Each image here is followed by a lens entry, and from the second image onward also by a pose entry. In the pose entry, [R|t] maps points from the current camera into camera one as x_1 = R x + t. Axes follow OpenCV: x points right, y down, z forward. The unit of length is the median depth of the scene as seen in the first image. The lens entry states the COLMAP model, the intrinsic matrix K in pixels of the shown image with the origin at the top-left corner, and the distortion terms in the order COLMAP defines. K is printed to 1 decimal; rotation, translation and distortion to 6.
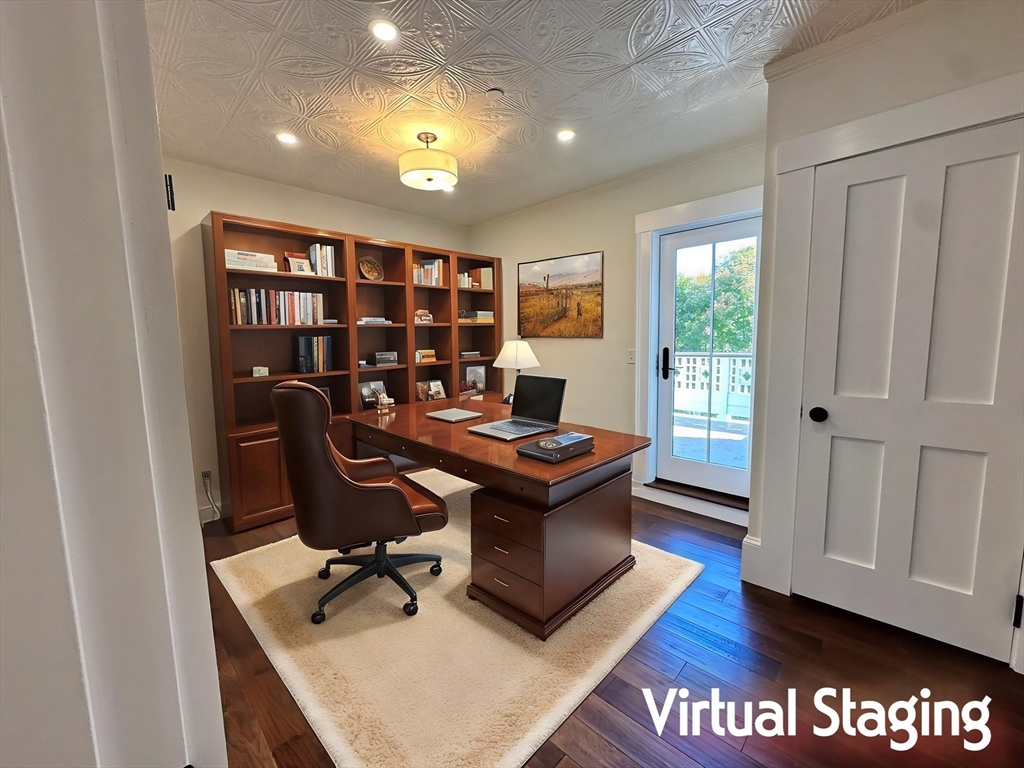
lens RADIAL K [[410.0, 0, 512.0], [0, 410.0, 384.0], [0, 0, 1]] dist [0.000576, 0.000001]
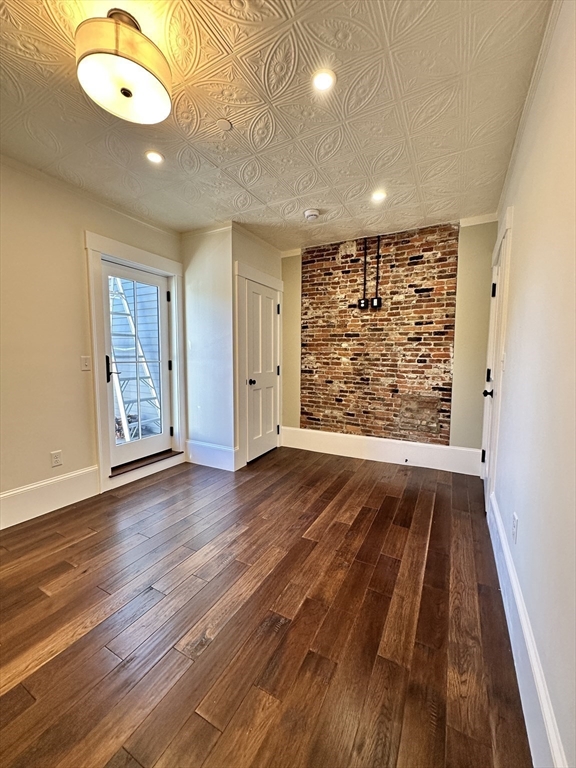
lens RADIAL K [[307.9, 0, 288.0], [0, 307.9, 384.0], [0, 0, 1]] dist [0.000829, 0.000275]
pose [[-0.271886, -0.068581, 0.959883, -0.947281], [0.103420, 0.989598, 0.099998, -0.064705], [-0.956756, 0.126459, -0.261965, 1.133168]]
